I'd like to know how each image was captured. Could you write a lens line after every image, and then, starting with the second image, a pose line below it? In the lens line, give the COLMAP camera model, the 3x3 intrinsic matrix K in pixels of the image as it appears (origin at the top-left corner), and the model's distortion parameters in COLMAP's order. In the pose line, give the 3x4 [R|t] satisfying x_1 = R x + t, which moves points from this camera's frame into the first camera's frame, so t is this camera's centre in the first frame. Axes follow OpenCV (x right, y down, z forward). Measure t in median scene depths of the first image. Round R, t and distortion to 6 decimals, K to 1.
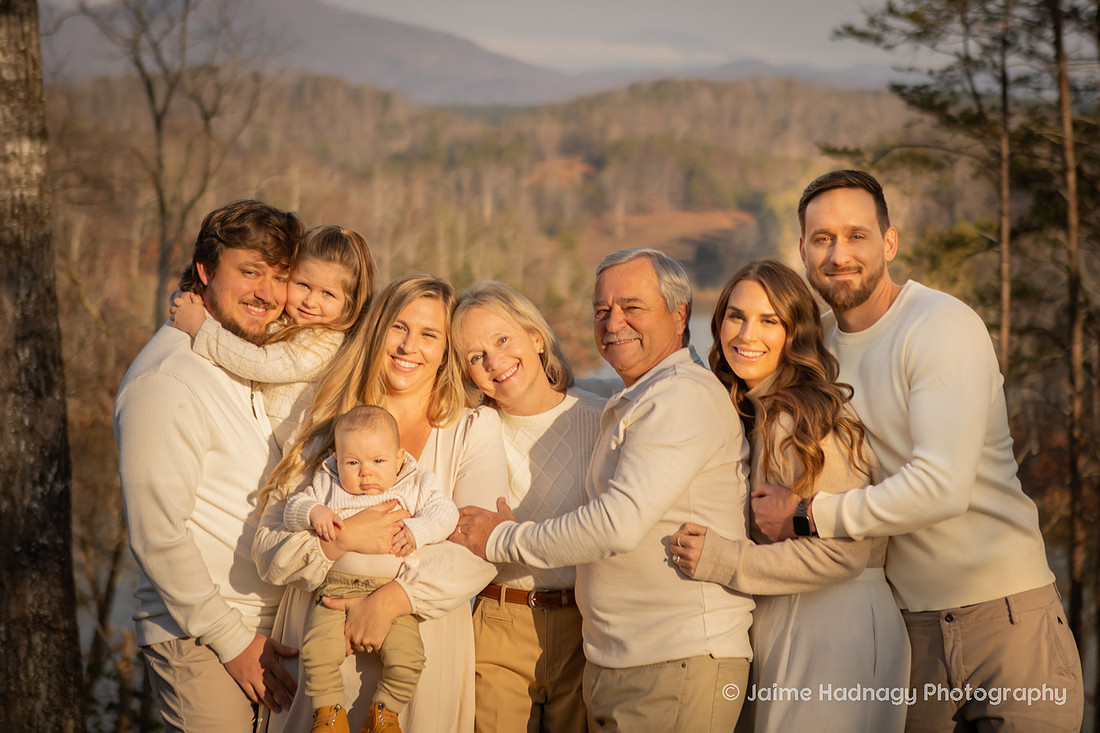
lens RADIAL K [[2347.8, 0, 580.5], [0, 2347.8, 301.0], [0, 0, 1]] dist [0.062002, 0.000000]
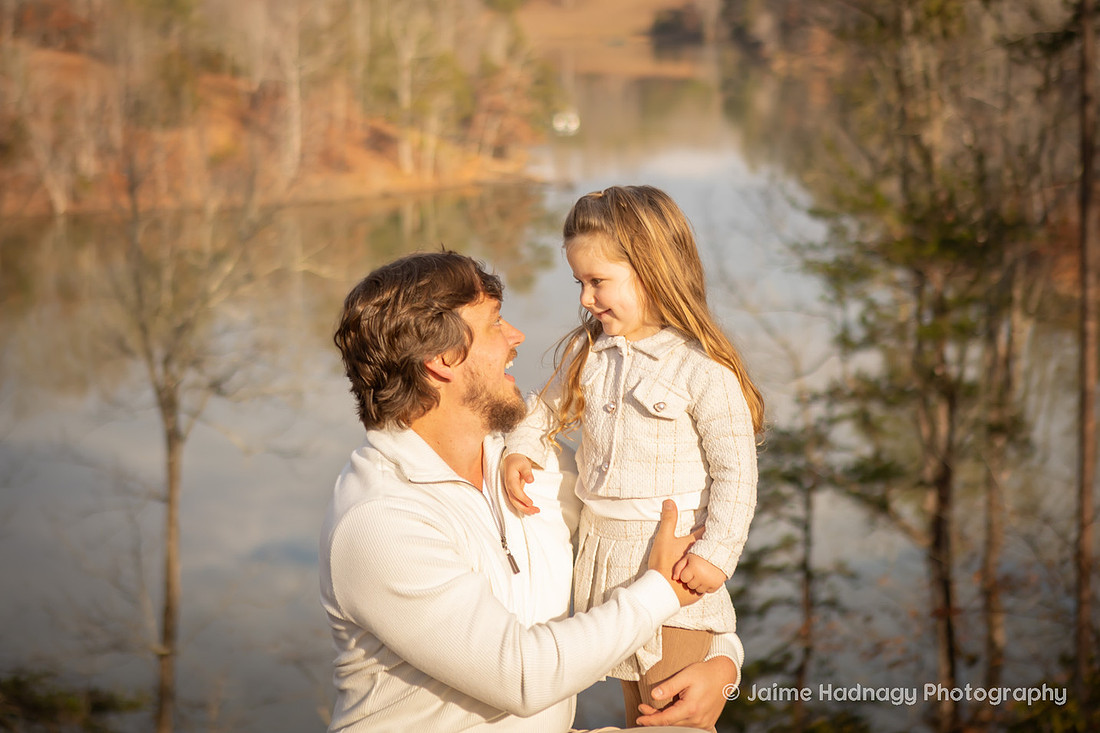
lens RADIAL K [[2519.2, 0, 581.9], [0, 2519.2, 242.3], [0, 0, 1]] dist [0.106676, 0.000000]
pose [[0.999682, -0.017820, 0.017864, 0.030361], [0.016721, 0.998065, 0.059895, 0.050065], [-0.018897, -0.059577, 0.998045, 0.307987]]
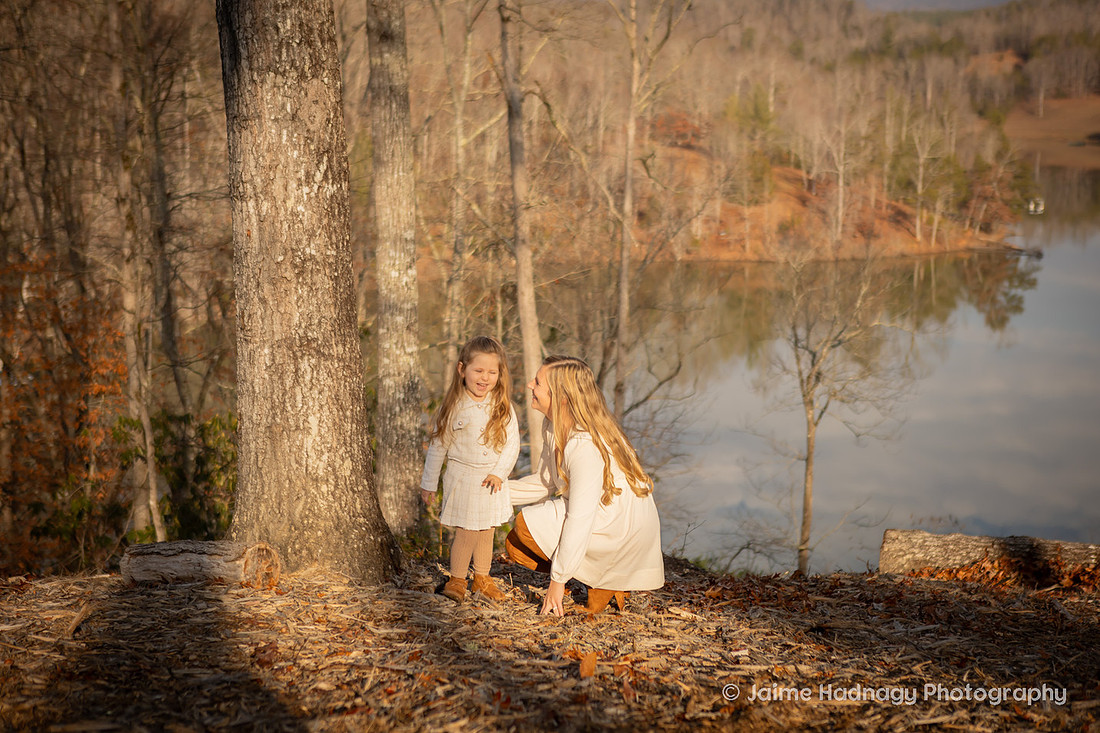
lens RADIAL K [[1811.2, 0, 544.5], [0, 1811.2, 365.8], [0, 0, 1]] dist [0.107224, 0.000000]
pose [[0.969852, 0.034495, -0.241240, 0.003354], [-0.008722, 0.994210, 0.107097, 0.017777], [0.243537, -0.101765, 0.964538, 0.094578]]
